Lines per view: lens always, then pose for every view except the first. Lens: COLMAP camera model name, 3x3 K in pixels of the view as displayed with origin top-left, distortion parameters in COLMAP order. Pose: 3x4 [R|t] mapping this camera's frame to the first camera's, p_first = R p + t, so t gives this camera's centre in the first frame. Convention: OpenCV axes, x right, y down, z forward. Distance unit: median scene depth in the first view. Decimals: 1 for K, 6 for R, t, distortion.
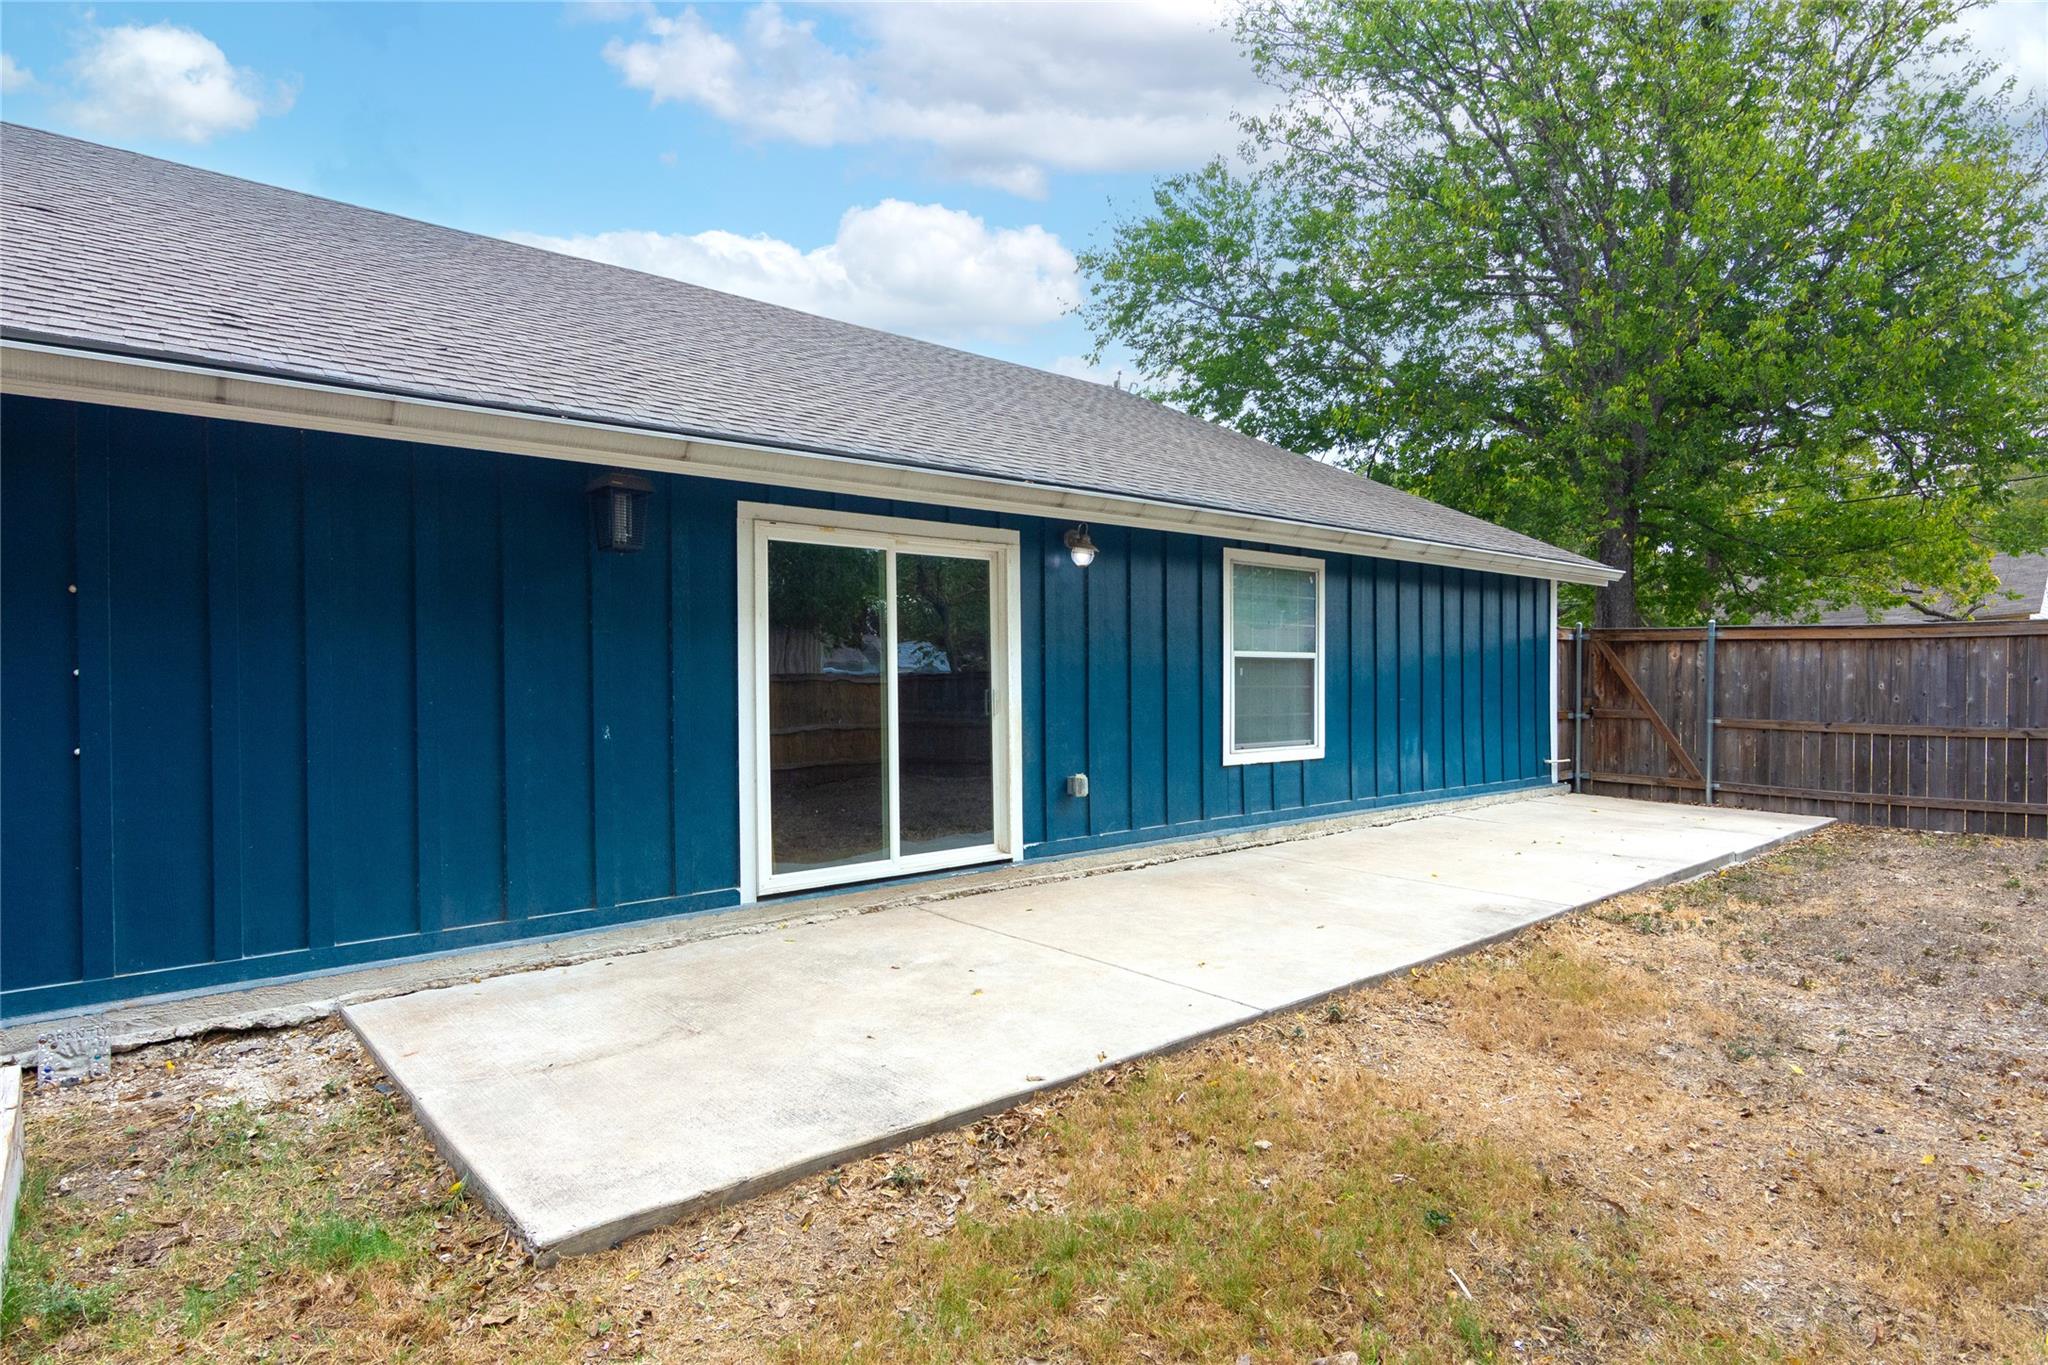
lens RADIAL K [[1119.6, 0, 1028.1], [0, 1119.6, 707.3], [0, 0, 1]] dist [0.001743, 0.000305]
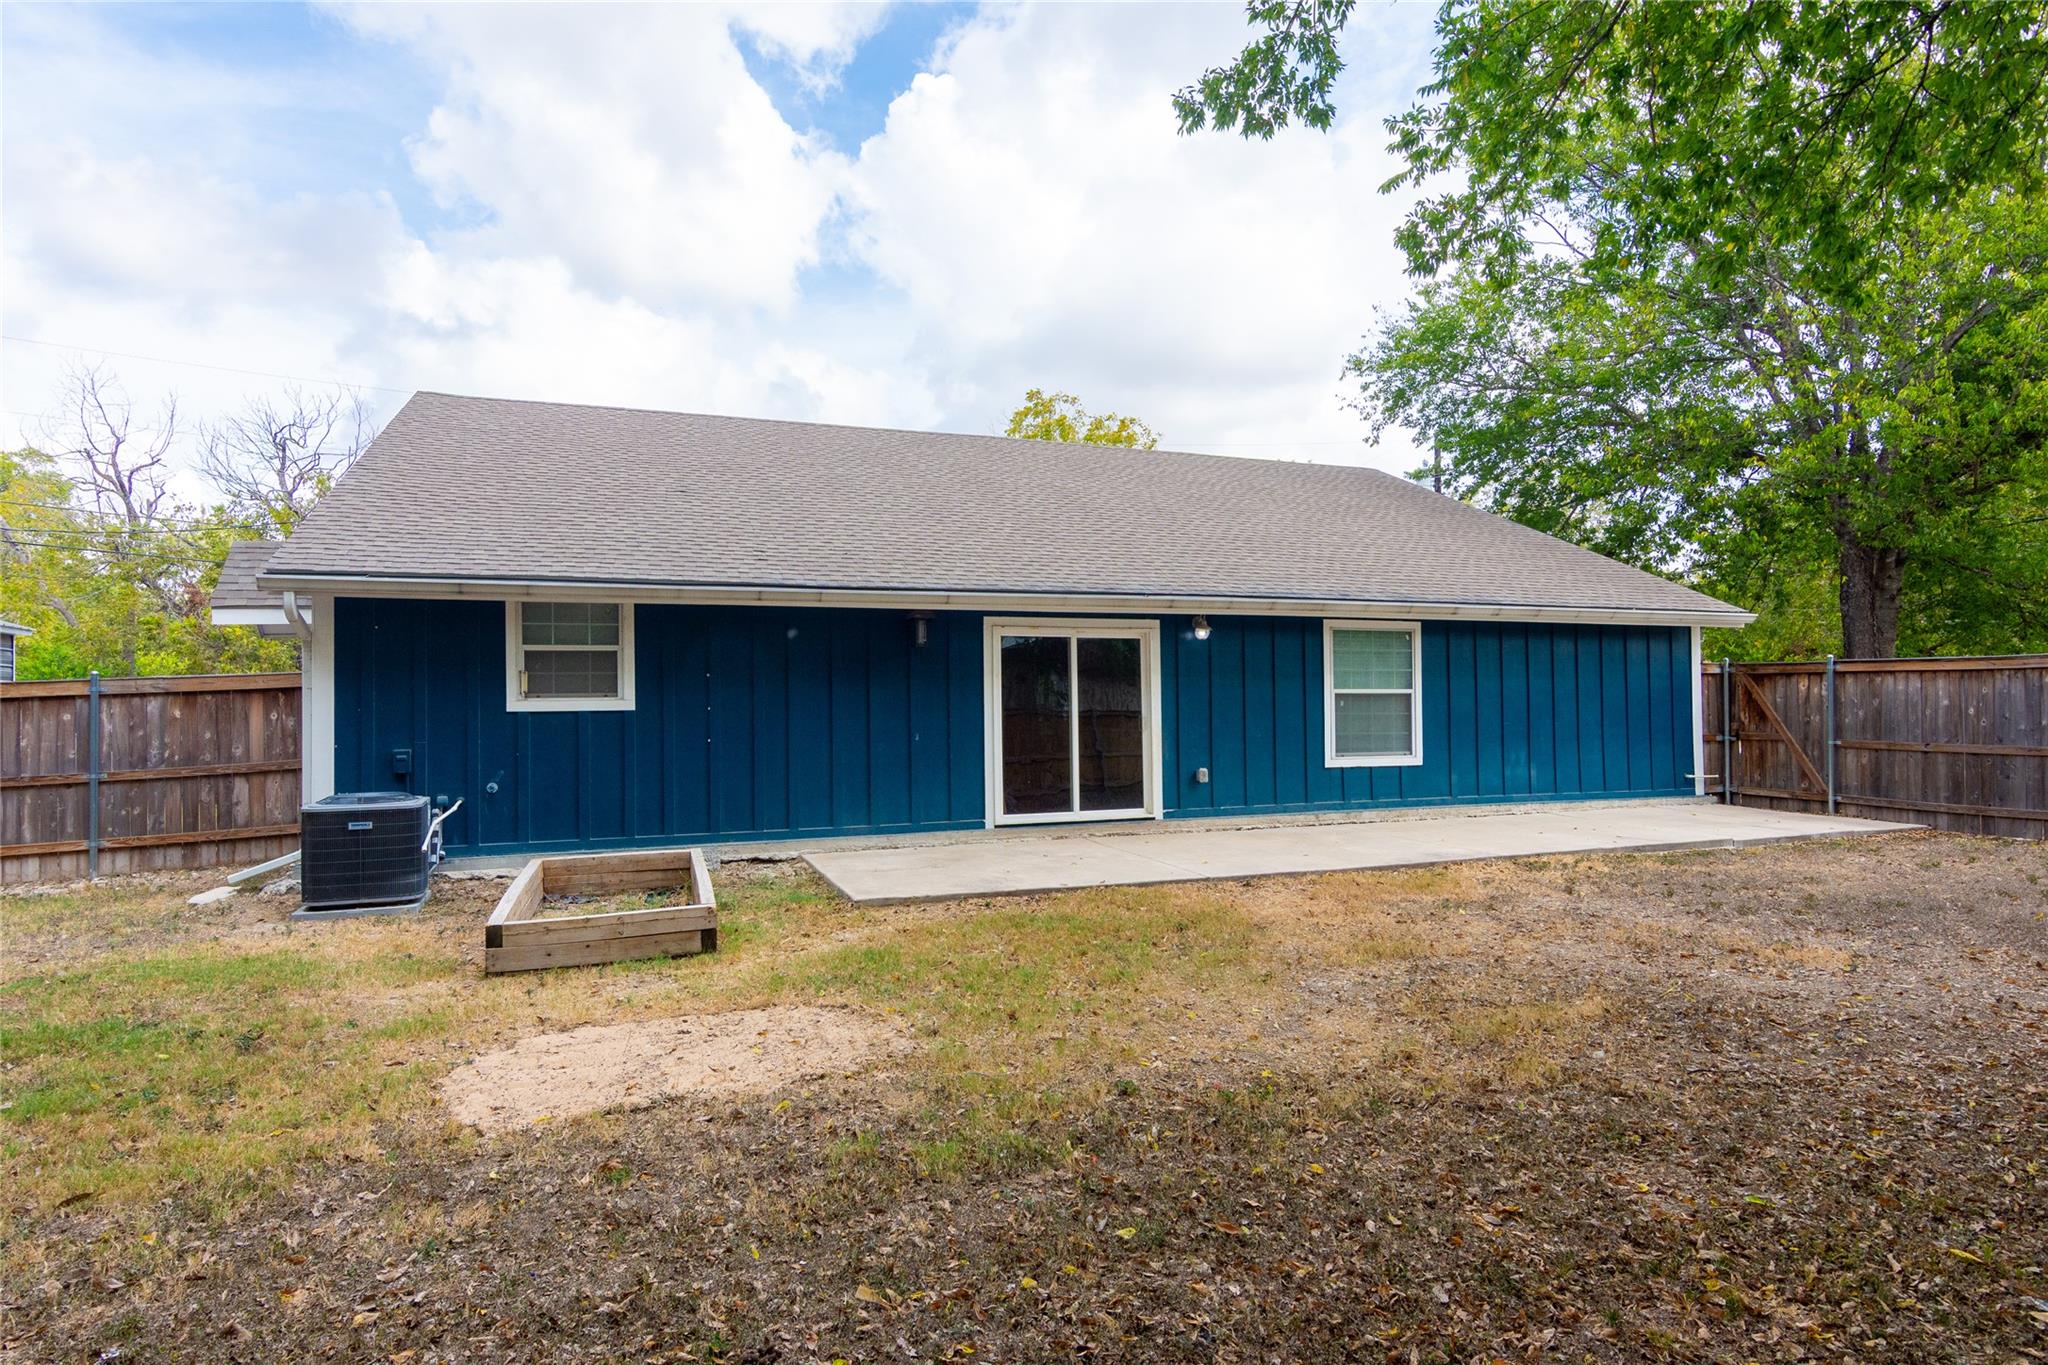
lens RADIAL K [[1107.3, 0, 1023.0], [0, 1107.3, 691.0], [0, 0, 1]] dist [-0.003135, -0.014222]
pose [[0.930267, -0.012227, -0.366681, 0.305365], [-0.003978, 0.999050, -0.043404, 0.015022], [0.366863, 0.041836, 0.929334, -0.451752]]
